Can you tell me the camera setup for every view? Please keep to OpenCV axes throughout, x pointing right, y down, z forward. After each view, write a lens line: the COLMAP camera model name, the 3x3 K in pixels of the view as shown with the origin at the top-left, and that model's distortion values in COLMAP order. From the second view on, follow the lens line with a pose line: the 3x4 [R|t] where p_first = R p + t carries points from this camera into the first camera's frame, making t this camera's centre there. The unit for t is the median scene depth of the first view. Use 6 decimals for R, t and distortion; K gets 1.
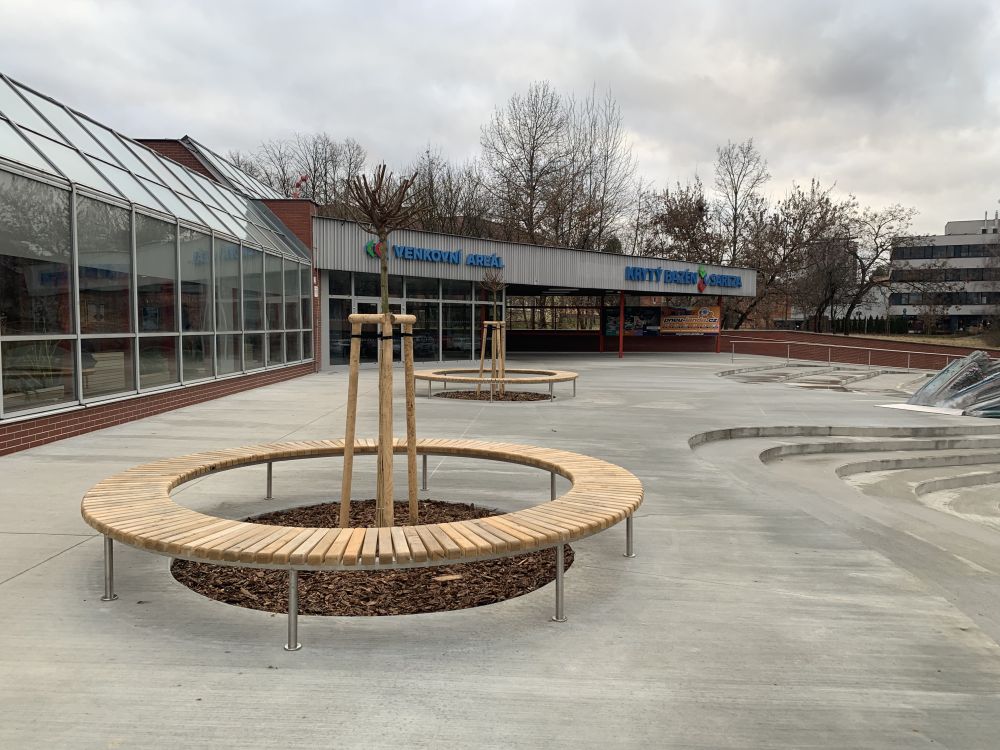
lens RADIAL K [[742.1, 0, 500.0], [0, 742.1, 375.0], [0, 0, 1]] dist [0.081265, -0.152220]
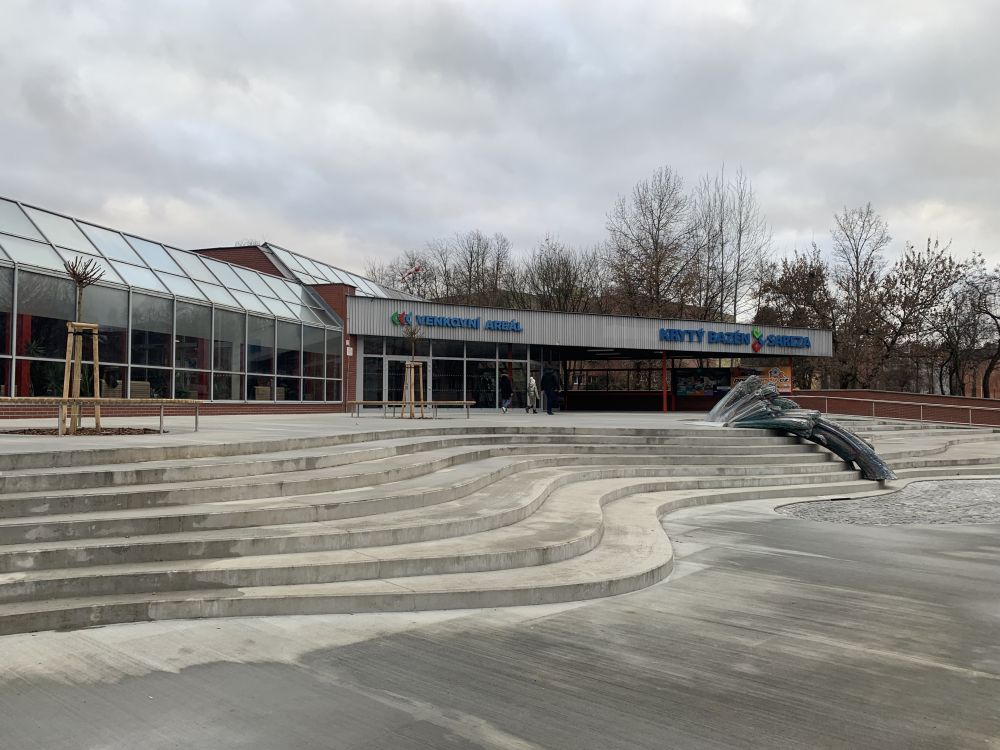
lens RADIAL K [[740.1, 0, 500.0], [0, 740.1, 375.0], [0, 0, 1]] dist [0.121174, -0.251160]
pose [[0.955314, -0.016664, -0.295123, 0.257786], [-0.016002, 0.994030, -0.107926, 0.043966], [0.295160, 0.107826, 0.949344, -0.106596]]
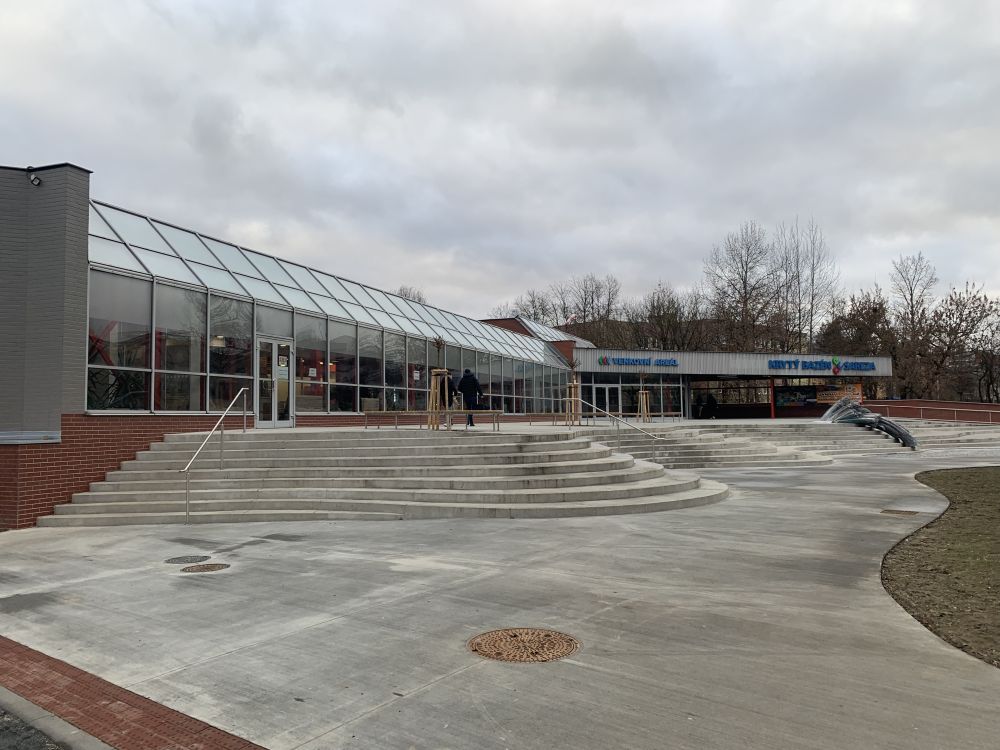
lens RADIAL K [[742.1, 0, 500.0], [0, 742.1, 375.0], [0, 0, 1]] dist [0.081265, -0.152220]
pose [[0.930935, -0.040440, -0.362938, 0.207044], [-0.005317, 0.992243, -0.124198, 0.084093], [0.365145, 0.117550, 0.923499, -0.659596]]
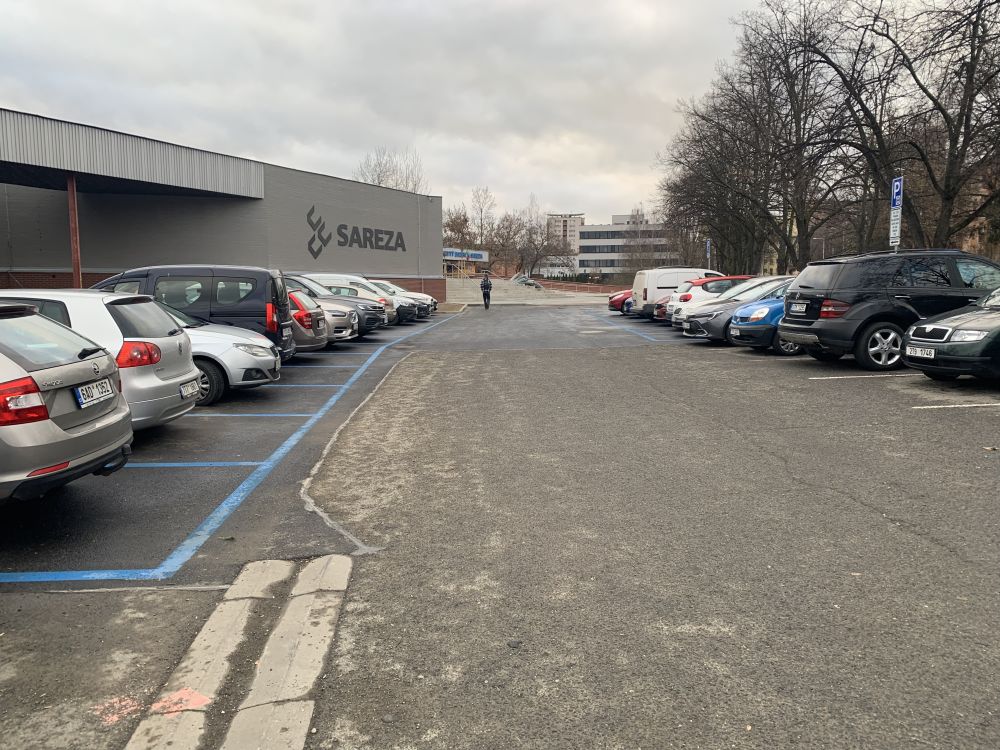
lens RADIAL K [[742.1, 0, 500.0], [0, 742.1, 375.0], [0, 0, 1]] dist [0.081265, -0.152220]
pose [[0.952406, -0.044418, 0.301580, -0.472902], [0.030318, 0.998224, 0.051276, 0.178438], [-0.303322, -0.039692, 0.952061, -1.697743]]
